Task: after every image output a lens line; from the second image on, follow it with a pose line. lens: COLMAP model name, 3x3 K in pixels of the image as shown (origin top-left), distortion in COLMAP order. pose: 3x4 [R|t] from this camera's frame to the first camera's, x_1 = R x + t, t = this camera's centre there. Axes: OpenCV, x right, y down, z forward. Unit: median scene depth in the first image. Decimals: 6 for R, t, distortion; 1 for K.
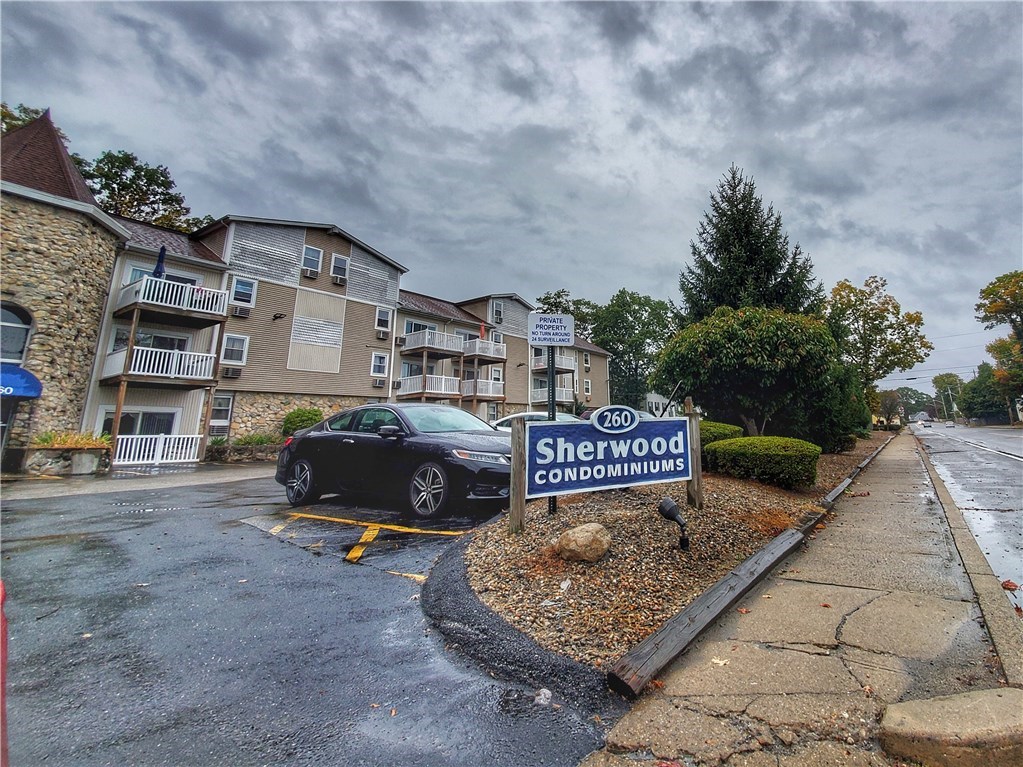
lens RADIAL K [[403.7, 0, 513.7], [0, 403.7, 334.4], [0, 0, 1]] dist [-0.036647, -0.000218]
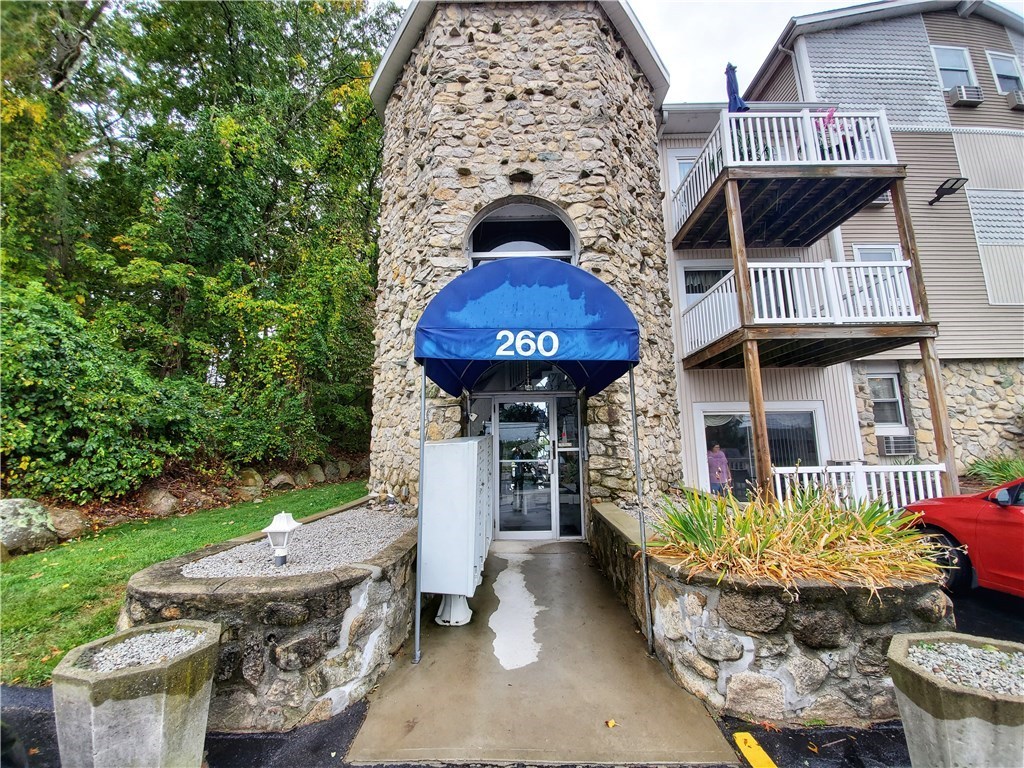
lens RADIAL K [[402.2, 0, 512.4], [0, 402.2, 387.1], [0, 0, 1]] dist [0.011380, -0.015757]
pose [[0.461379, -0.106951, -0.880733, -0.861152], [0.207665, 0.978149, -0.009994, 0.139211], [0.862557, -0.178286, 0.473508, 0.652699]]
